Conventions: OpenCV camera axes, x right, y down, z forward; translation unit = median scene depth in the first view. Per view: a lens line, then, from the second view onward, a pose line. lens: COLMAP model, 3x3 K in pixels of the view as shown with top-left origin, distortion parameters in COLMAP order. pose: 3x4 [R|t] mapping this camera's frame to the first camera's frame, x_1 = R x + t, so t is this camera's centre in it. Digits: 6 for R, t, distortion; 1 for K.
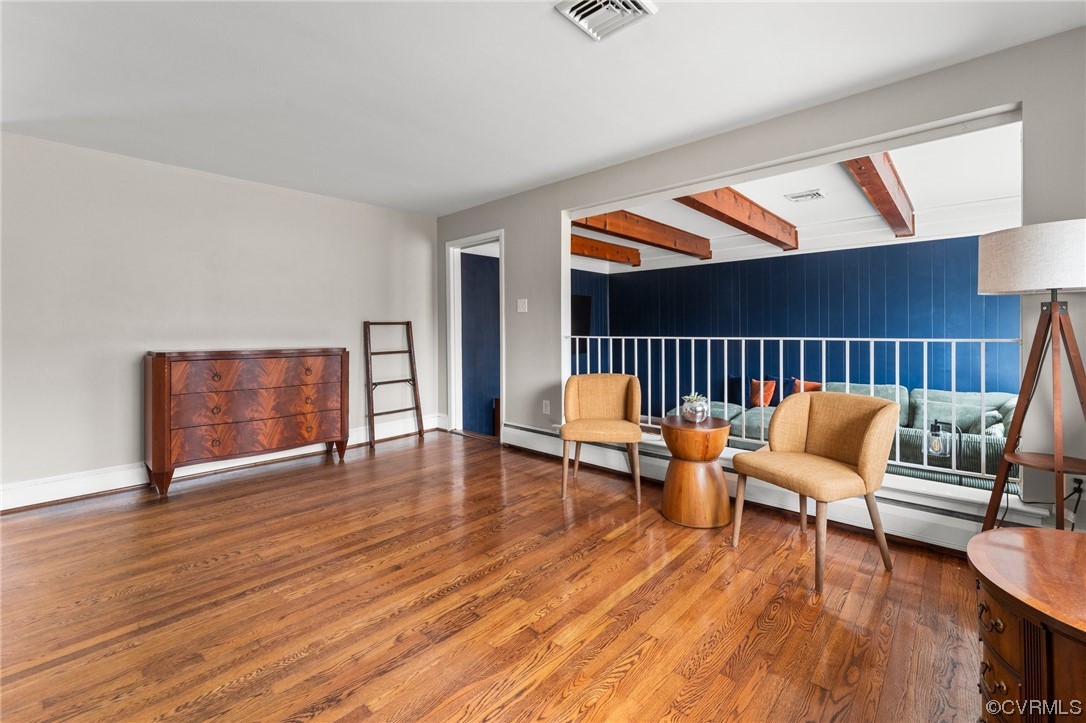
lens RADIAL K [[462.9, 0, 534.2], [0, 462.9, 325.6], [0, 0, 1]] dist [-0.001246, -0.000088]
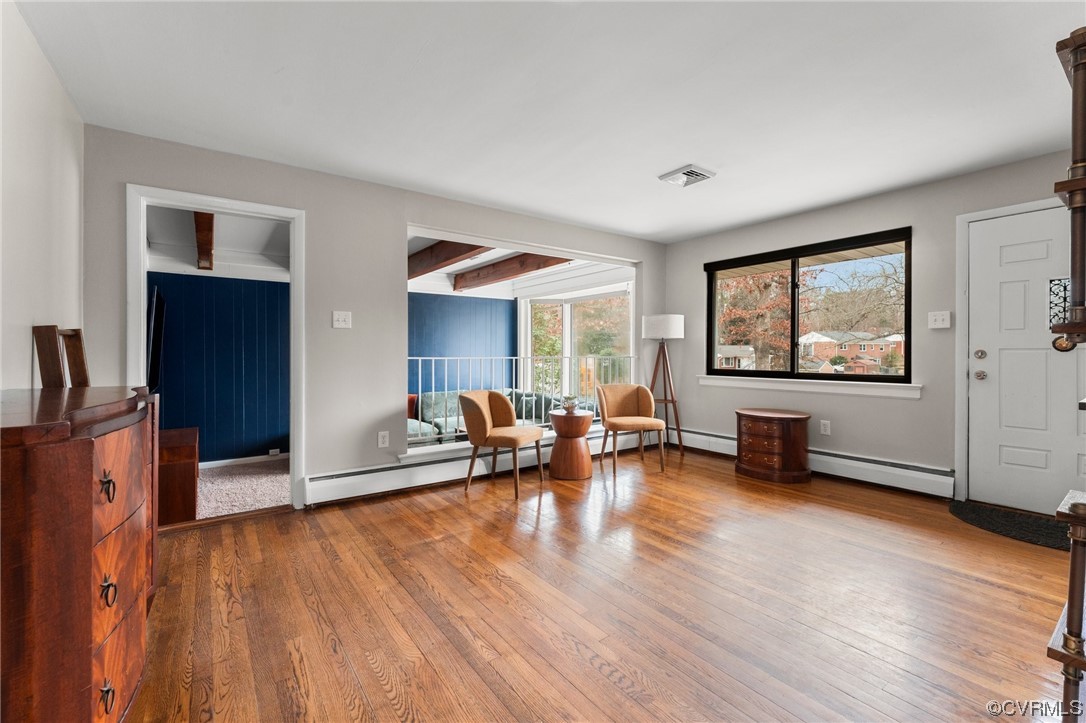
lens RADIAL K [[460.4, 0, 547.7], [0, 460.4, 349.1], [0, 0, 1]] dist [-0.001264, -0.000099]
pose [[0.188319, 0.015887, 0.981979, -0.872590], [-0.008529, 0.999858, -0.014540, 0.018318], [-0.982071, -0.005637, 0.188428, 0.605420]]
